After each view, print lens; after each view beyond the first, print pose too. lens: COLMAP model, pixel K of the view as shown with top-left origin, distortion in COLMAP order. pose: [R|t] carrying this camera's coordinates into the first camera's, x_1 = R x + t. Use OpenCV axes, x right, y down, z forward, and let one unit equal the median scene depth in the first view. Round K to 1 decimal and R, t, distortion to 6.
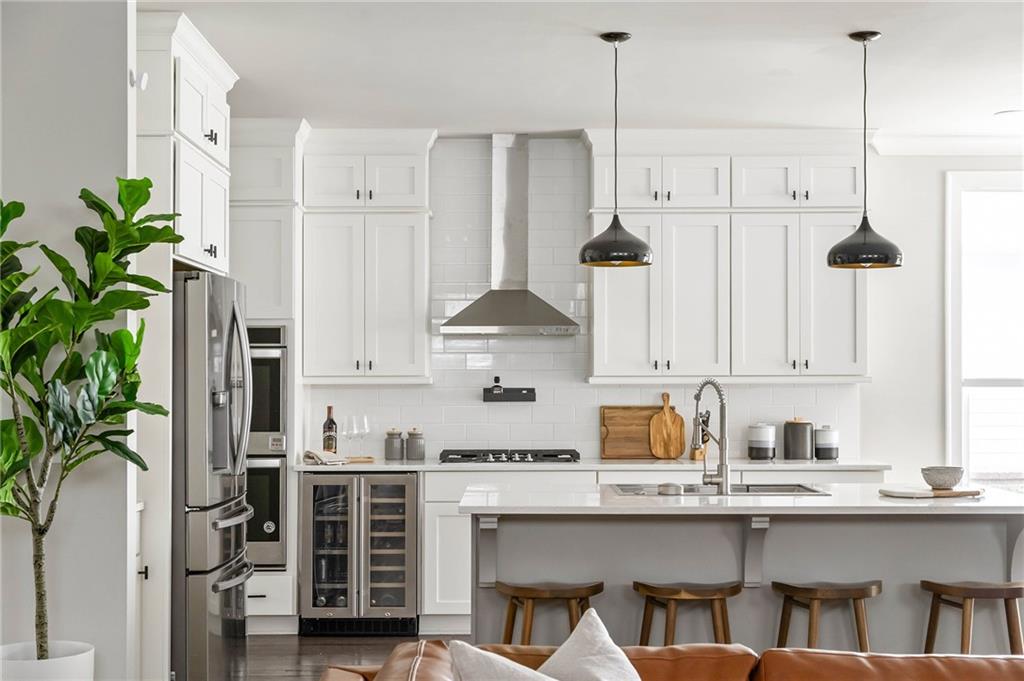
lens RADIAL K [[1441.2, 0, 512.1], [0, 1441.2, 368.6], [0, 0, 1]] dist [-0.003851, -0.056097]
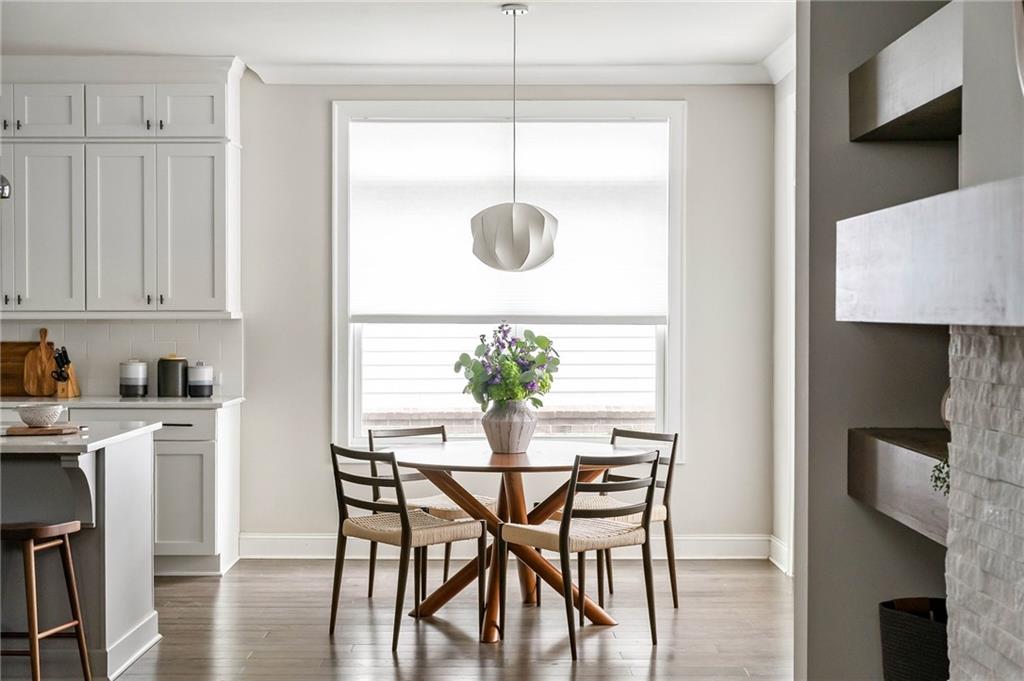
lens RADIAL K [[1441.1, 0, 512.0], [0, 1441.1, 340.5], [0, 0, 1]] dist [0.160048, -0.786203]
pose [[0.999988, 0.002167, -0.004283, 0.434650], [-0.002069, 0.999737, 0.022834, 0.001892], [0.004332, -0.022825, 0.999730, 0.020997]]
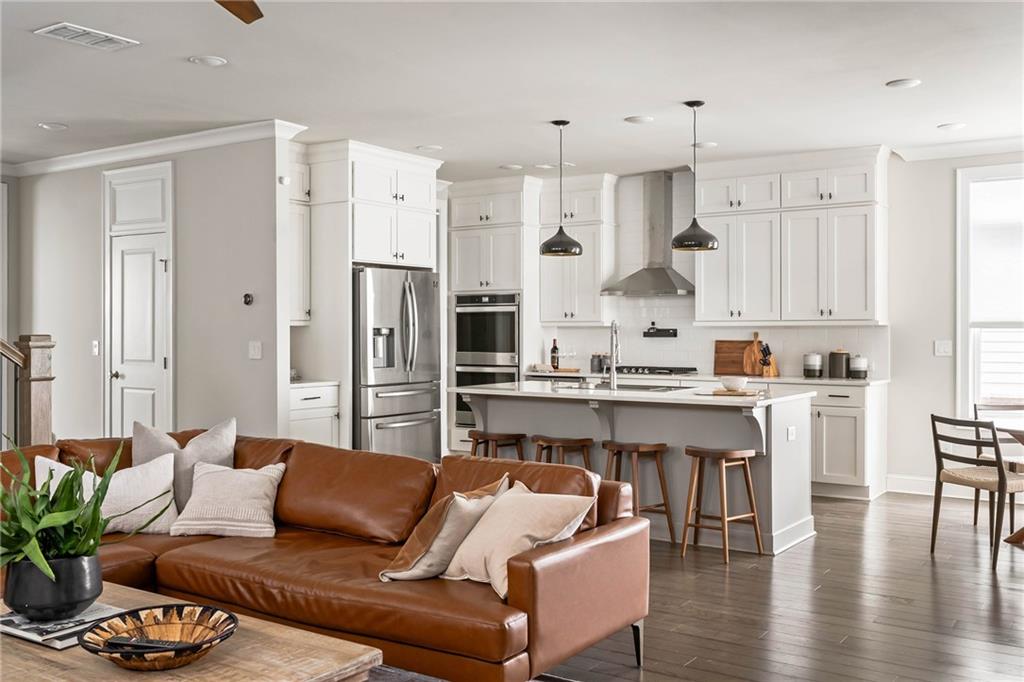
lens RADIAL K [[1000.4, 0, 484.5], [0, 1000.4, 325.8], [0, 0, 1]] dist [-0.001595, -0.002251]
pose [[0.810684, -0.001532, -0.585481, 0.500477], [0.003392, 0.999992, 0.002081, 0.007213], [0.585474, -0.003673, 0.810683, -0.022294]]
